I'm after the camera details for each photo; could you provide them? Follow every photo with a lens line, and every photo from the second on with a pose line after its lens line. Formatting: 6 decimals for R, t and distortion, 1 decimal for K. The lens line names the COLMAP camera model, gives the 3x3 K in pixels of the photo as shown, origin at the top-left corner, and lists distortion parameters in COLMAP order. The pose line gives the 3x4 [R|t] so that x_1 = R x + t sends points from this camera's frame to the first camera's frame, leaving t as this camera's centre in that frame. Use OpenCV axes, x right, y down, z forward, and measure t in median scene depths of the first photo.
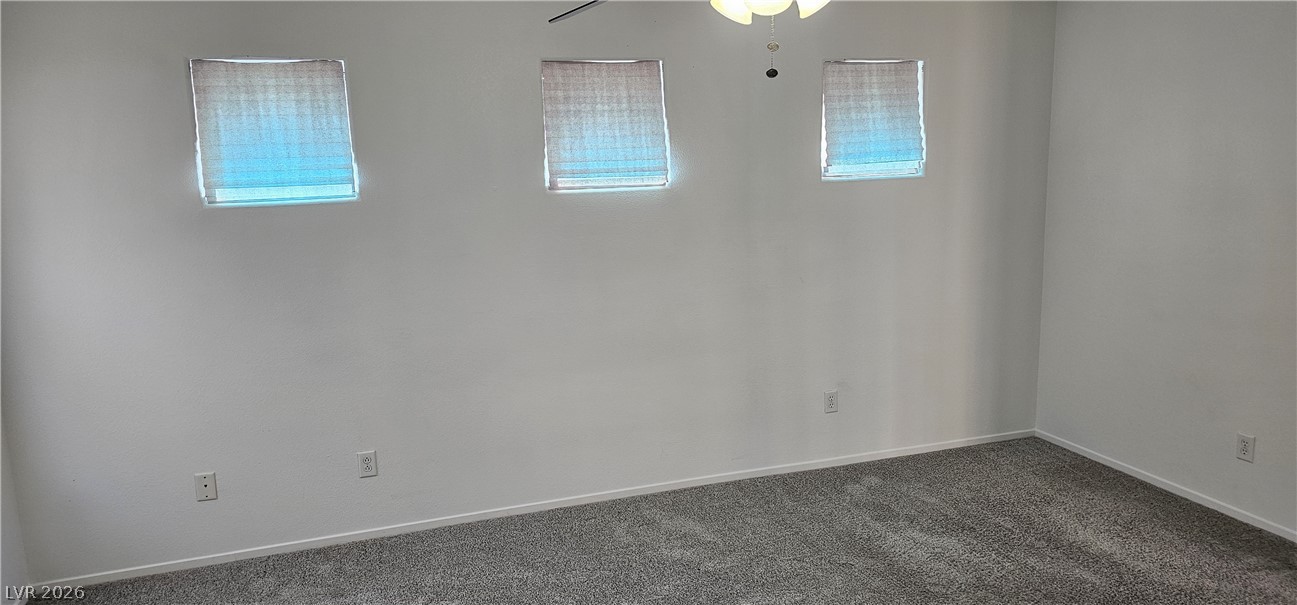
lens RADIAL K [[866.8, 0, 635.6], [0, 866.8, 305.5], [0, 0, 1]] dist [0.034181, -0.057179]
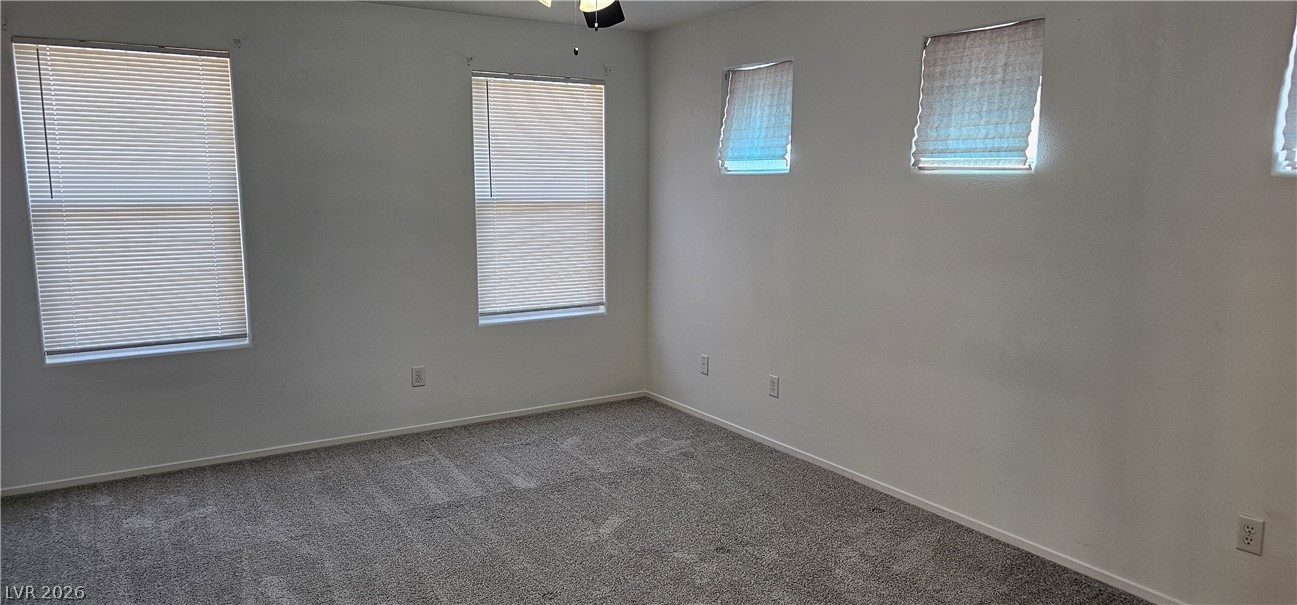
lens RADIAL K [[866.8, 0, 644.6], [0, 866.8, 311.3], [0, 0, 1]] dist [0.034181, -0.057179]
pose [[0.230670, 0.178390, -0.956540, 0.786738], [-0.182820, 0.973489, 0.137464, -0.055984], [0.955703, 0.143166, 0.257168, 0.471713]]
